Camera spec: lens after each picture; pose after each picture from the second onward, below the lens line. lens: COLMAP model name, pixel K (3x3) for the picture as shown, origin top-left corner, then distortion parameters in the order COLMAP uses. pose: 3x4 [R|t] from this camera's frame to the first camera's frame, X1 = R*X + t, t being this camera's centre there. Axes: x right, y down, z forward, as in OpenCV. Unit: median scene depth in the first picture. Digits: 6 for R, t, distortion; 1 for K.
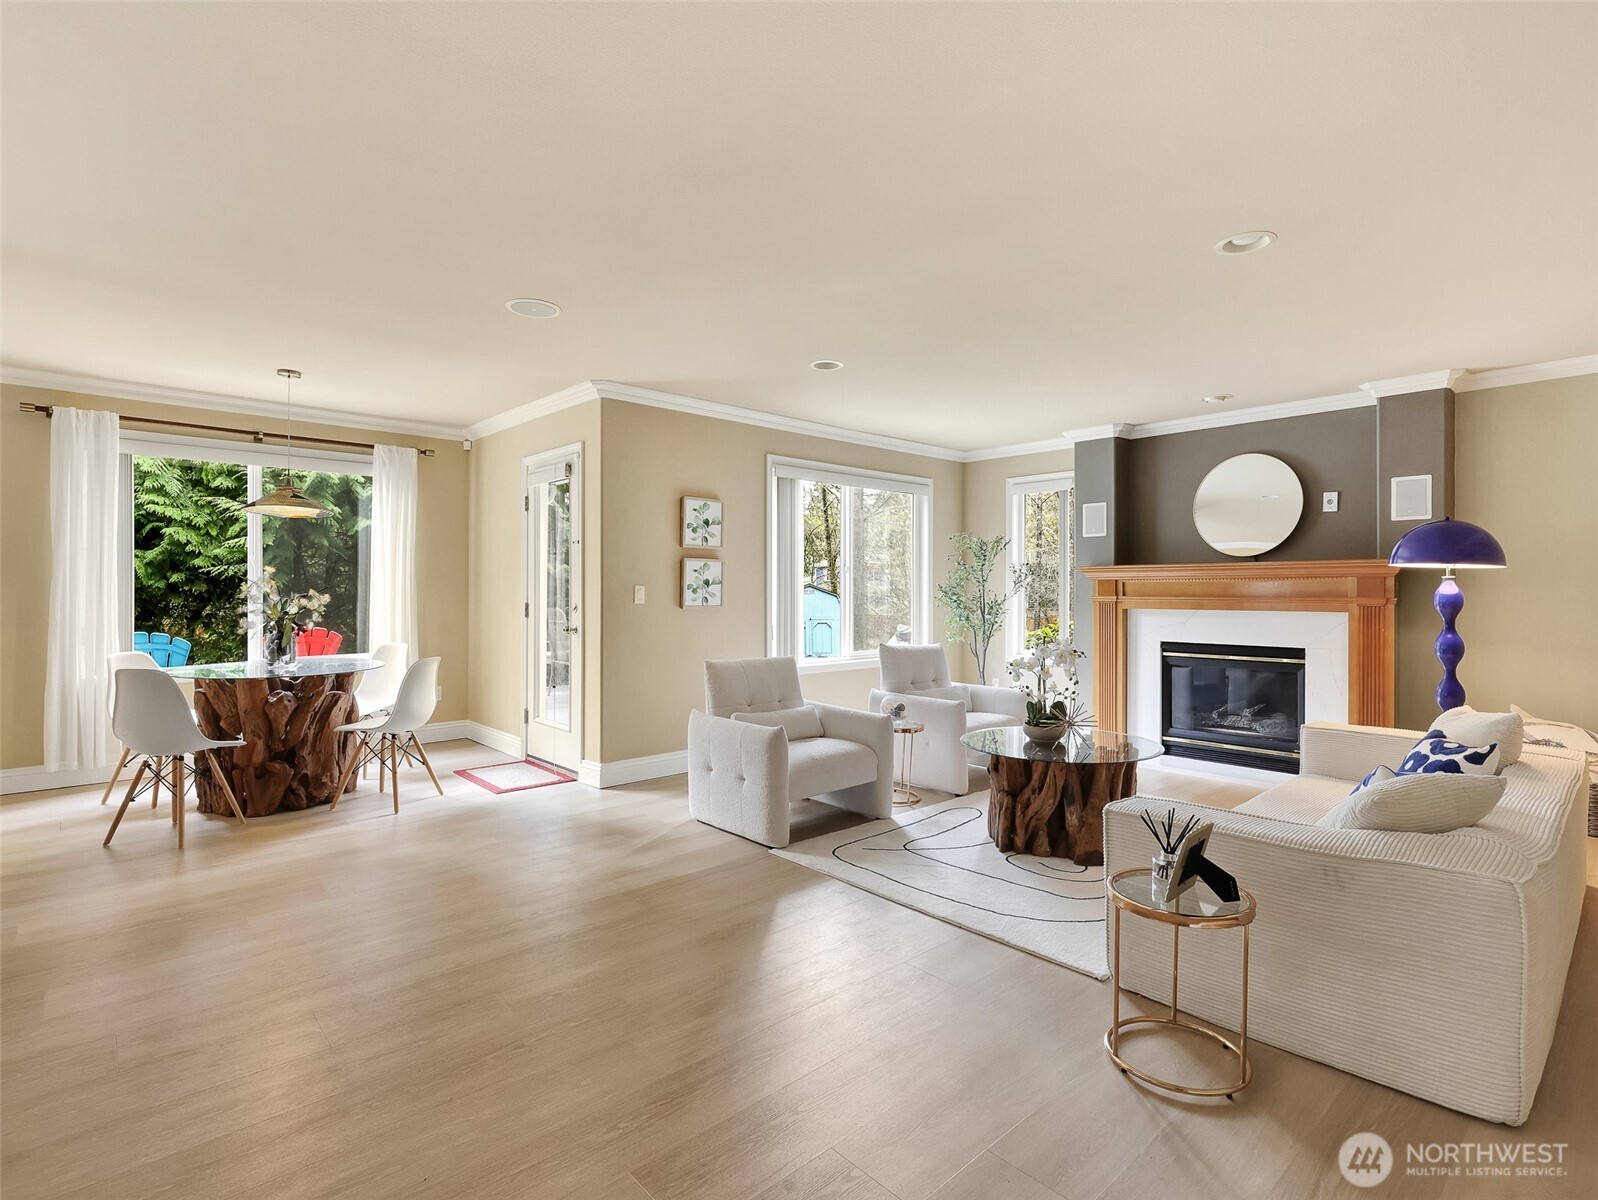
lens RADIAL K [[808.6, 0, 814.7], [0, 808.6, 591.6], [0, 0, 1]] dist [-0.001500, -0.000577]
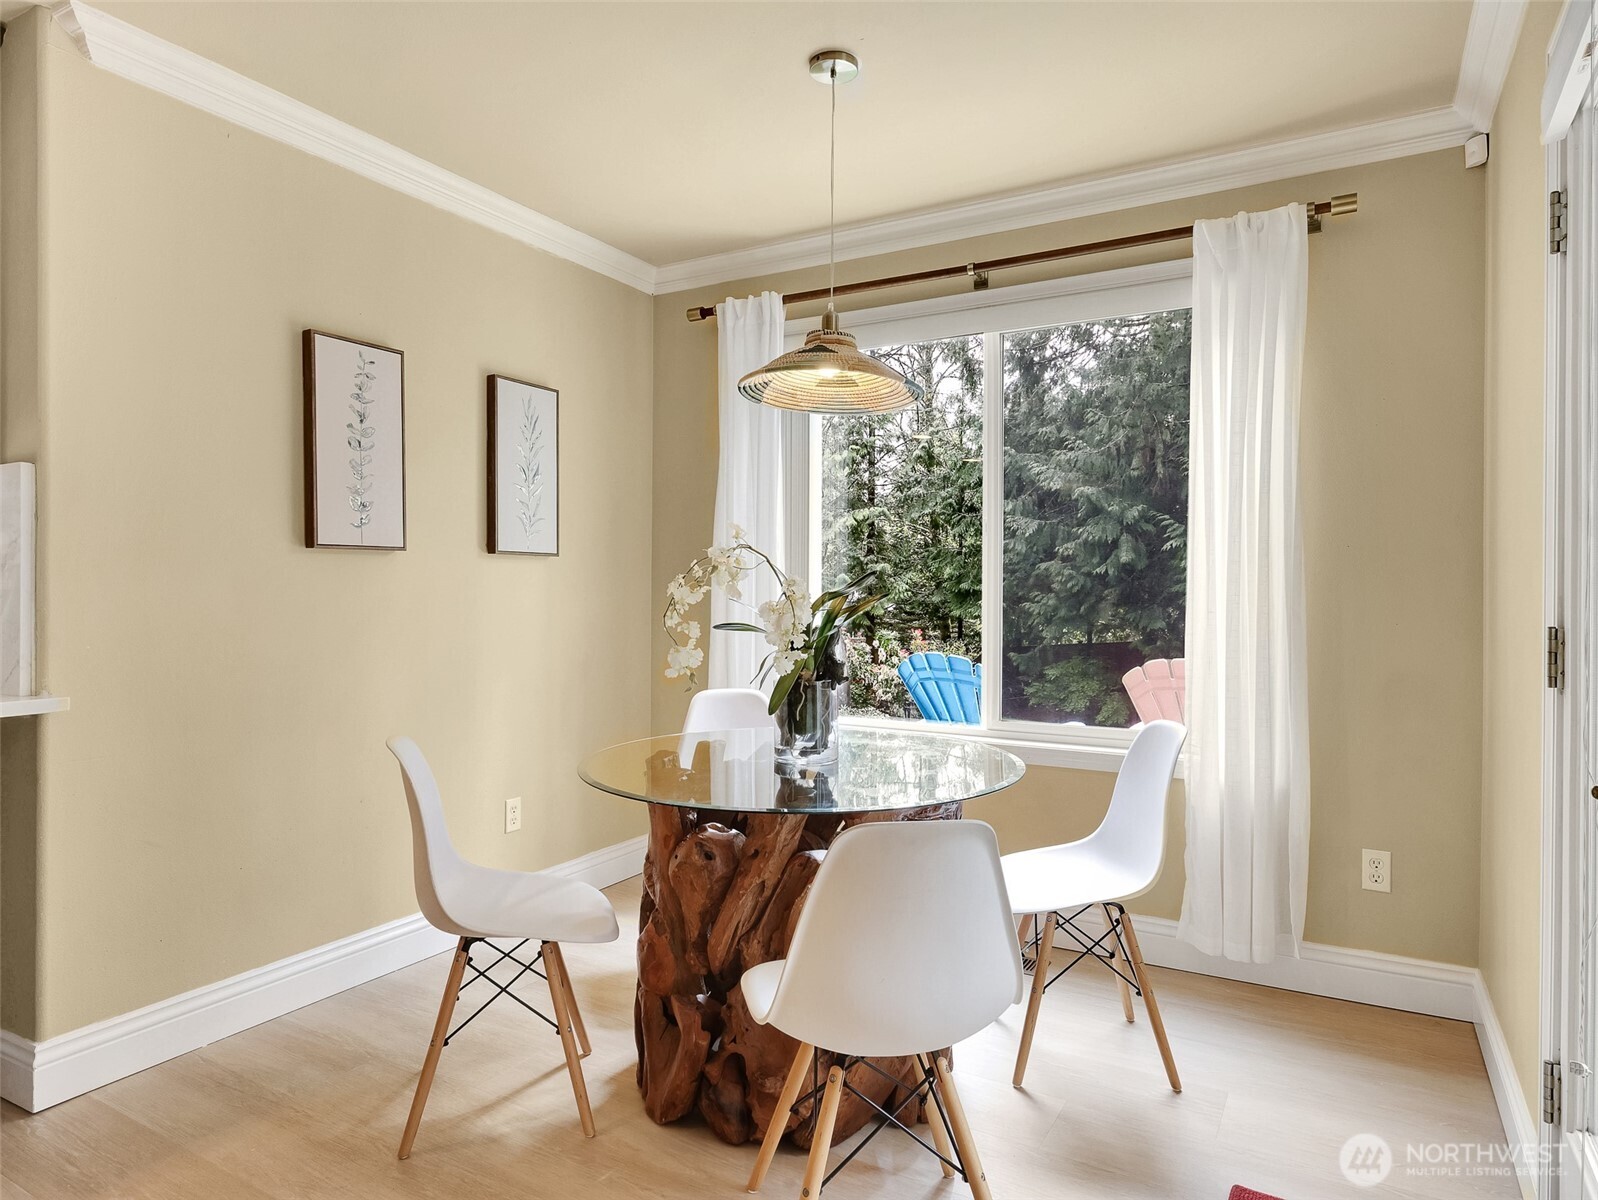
lens RADIAL K [[958.9, 0, 800.7], [0, 958.9, 601.4], [0, 0, 1]] dist [-0.007634, 0.003068]
pose [[0.293263, 0.007383, -0.956003, -0.167534], [-0.006623, 0.999962, 0.005691, 0.006670], [0.956009, 0.004663, 0.293301, 0.796898]]
